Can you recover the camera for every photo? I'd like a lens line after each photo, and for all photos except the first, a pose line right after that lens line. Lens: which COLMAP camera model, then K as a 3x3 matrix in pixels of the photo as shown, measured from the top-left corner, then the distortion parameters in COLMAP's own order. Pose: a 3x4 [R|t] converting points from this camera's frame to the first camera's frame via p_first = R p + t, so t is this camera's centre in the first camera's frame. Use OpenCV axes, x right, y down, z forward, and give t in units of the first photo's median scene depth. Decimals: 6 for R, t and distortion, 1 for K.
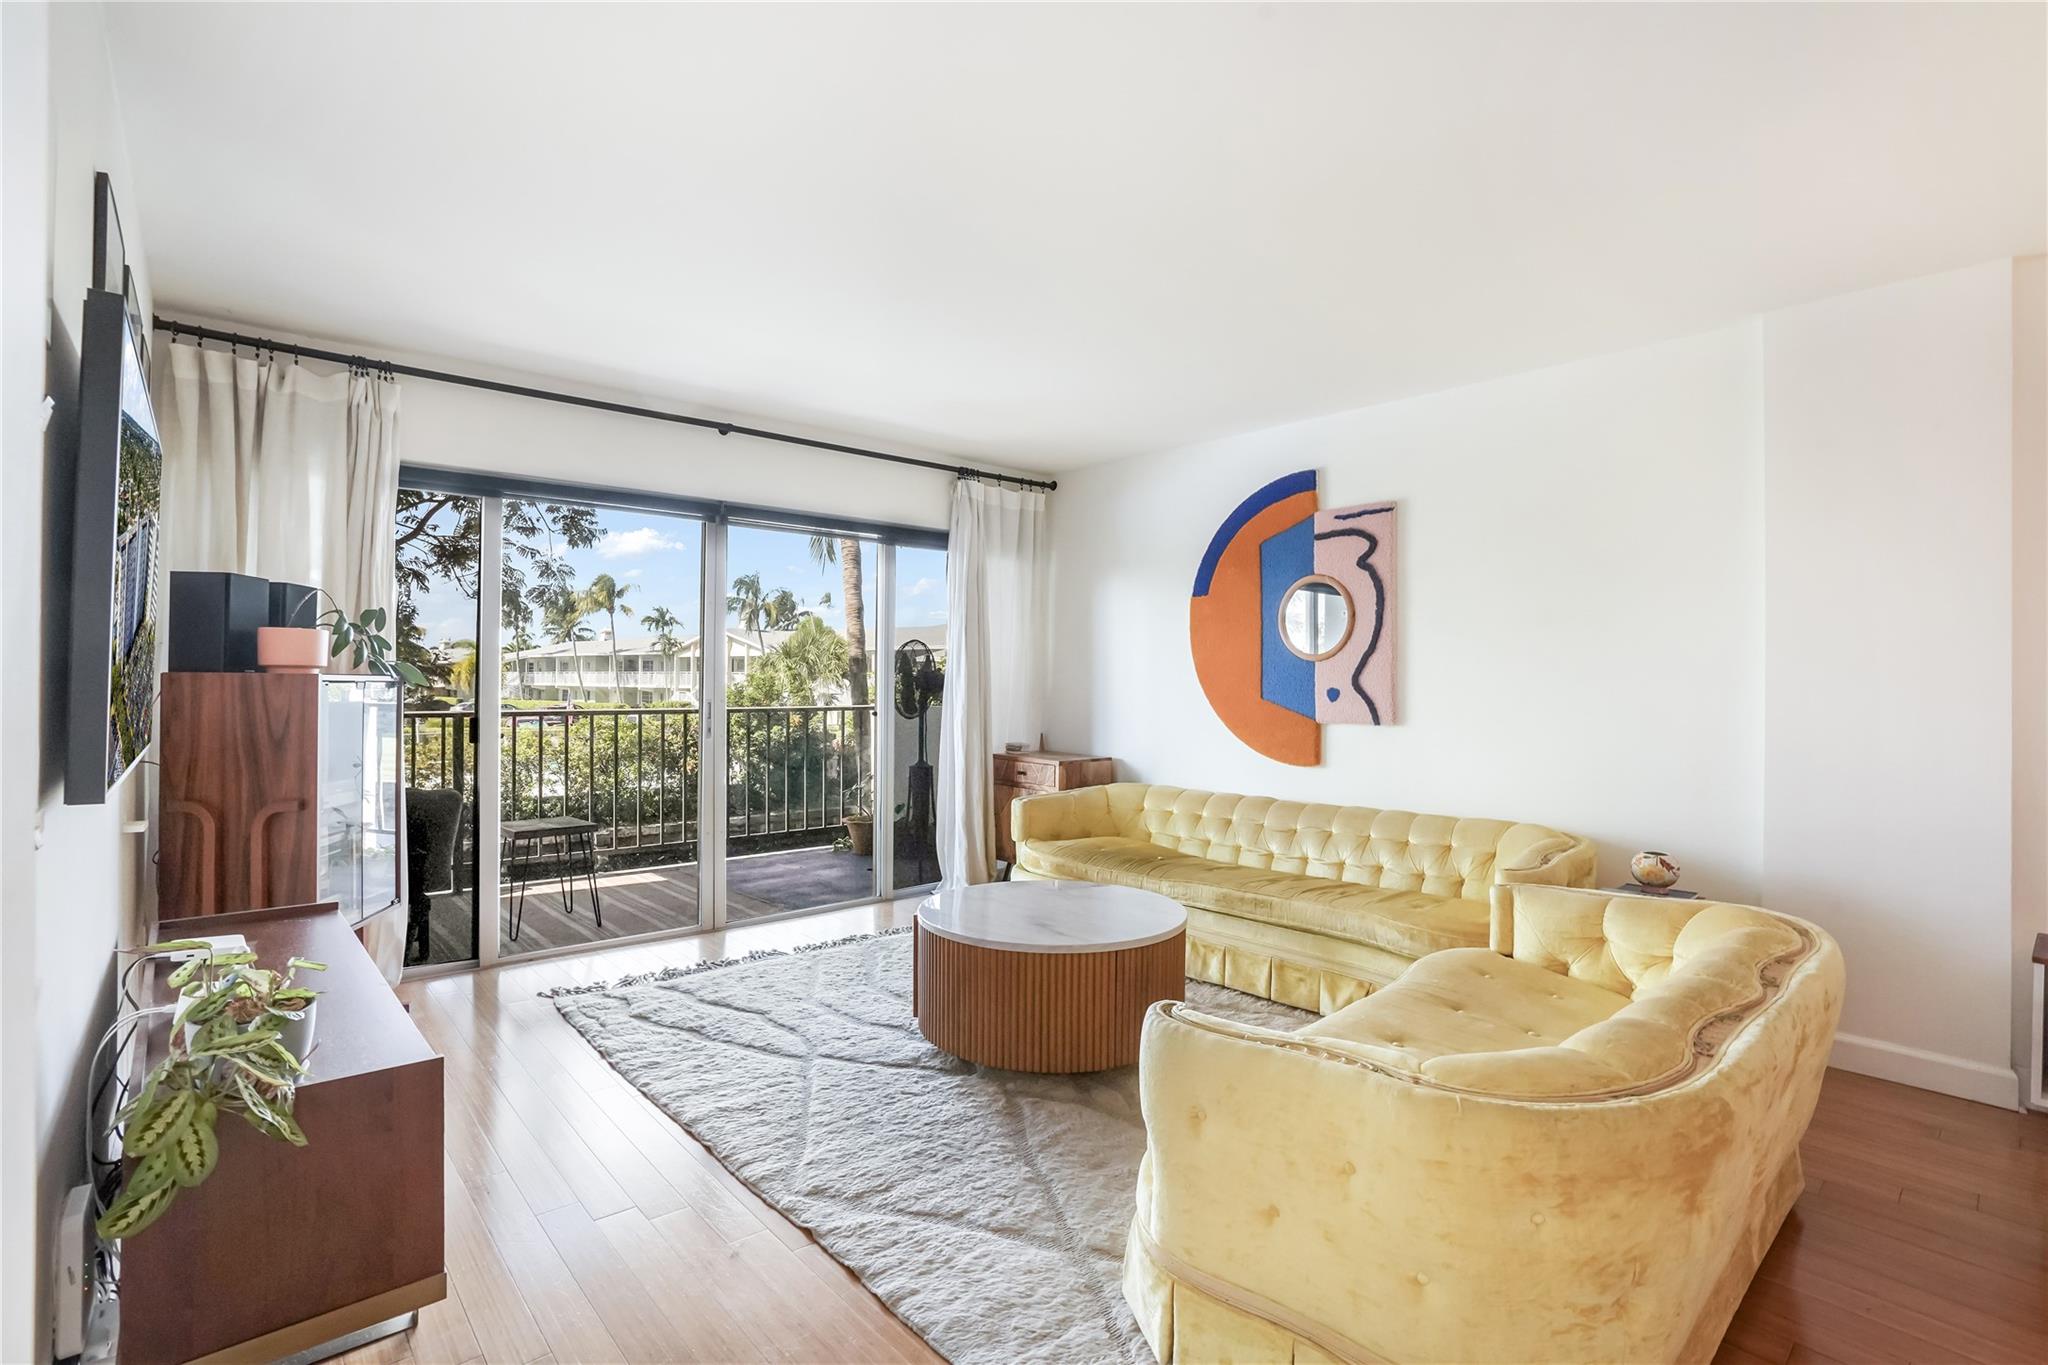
lens RADIAL K [[962.1, 0, 1025.2], [0, 962.1, 672.1], [0, 0, 1]] dist [-0.072063, 0.029847]
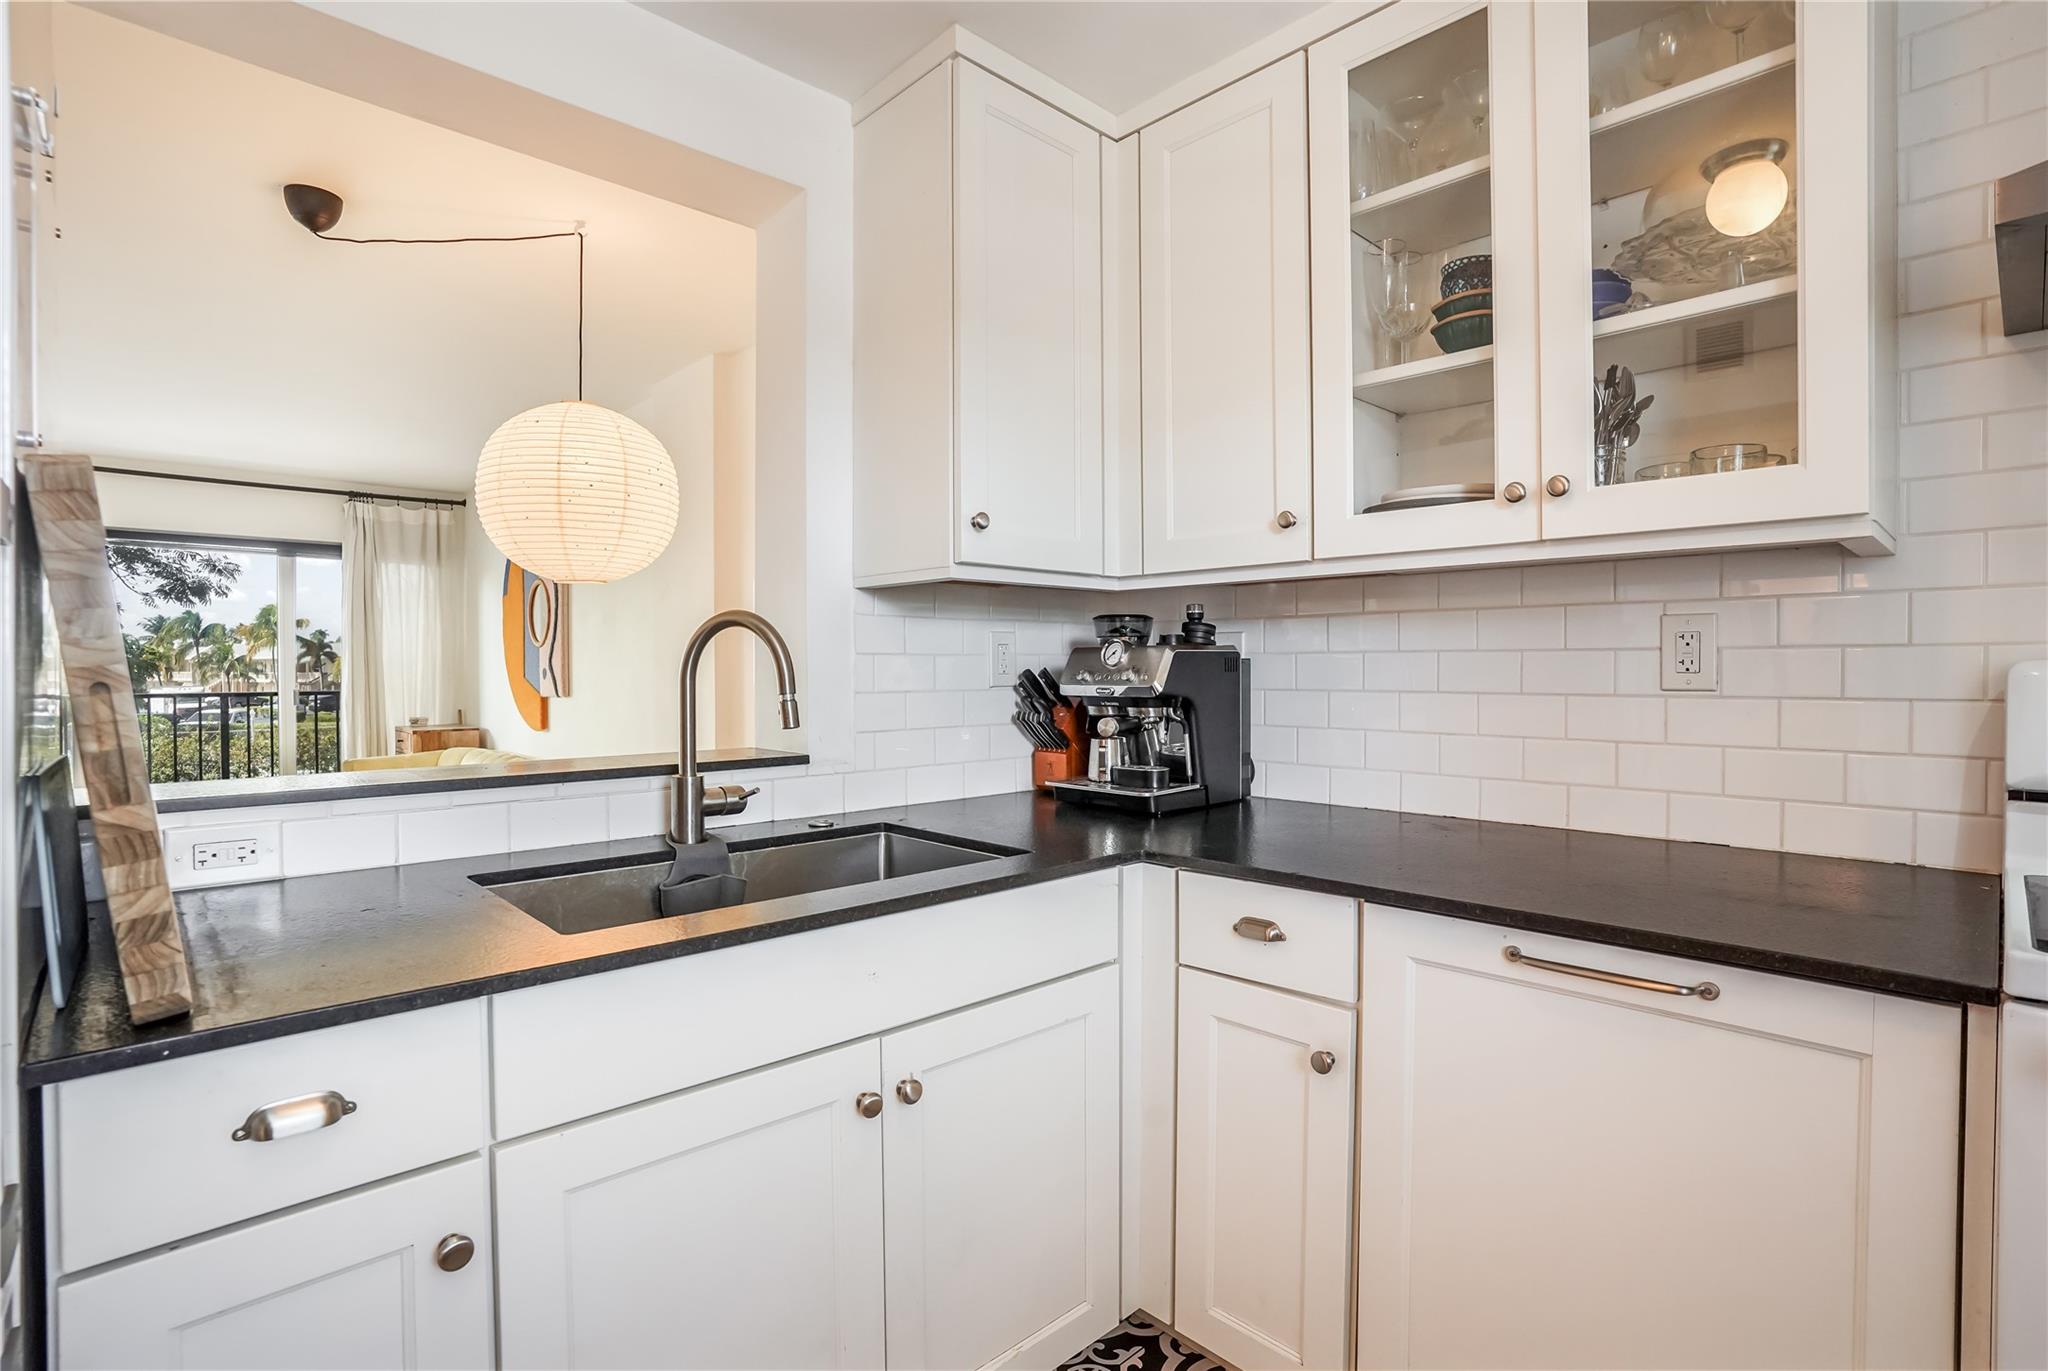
lens RADIAL K [[995.2, 0, 1019.2], [0, 995.2, 675.0], [0, 0, 1]] dist [-0.060603, 0.028530]
pose [[0.999762, -0.010974, 0.018871, 0.769755], [0.010683, 0.999824, 0.015407, 0.010386], [-0.019037, -0.015201, 0.999703, -0.260191]]
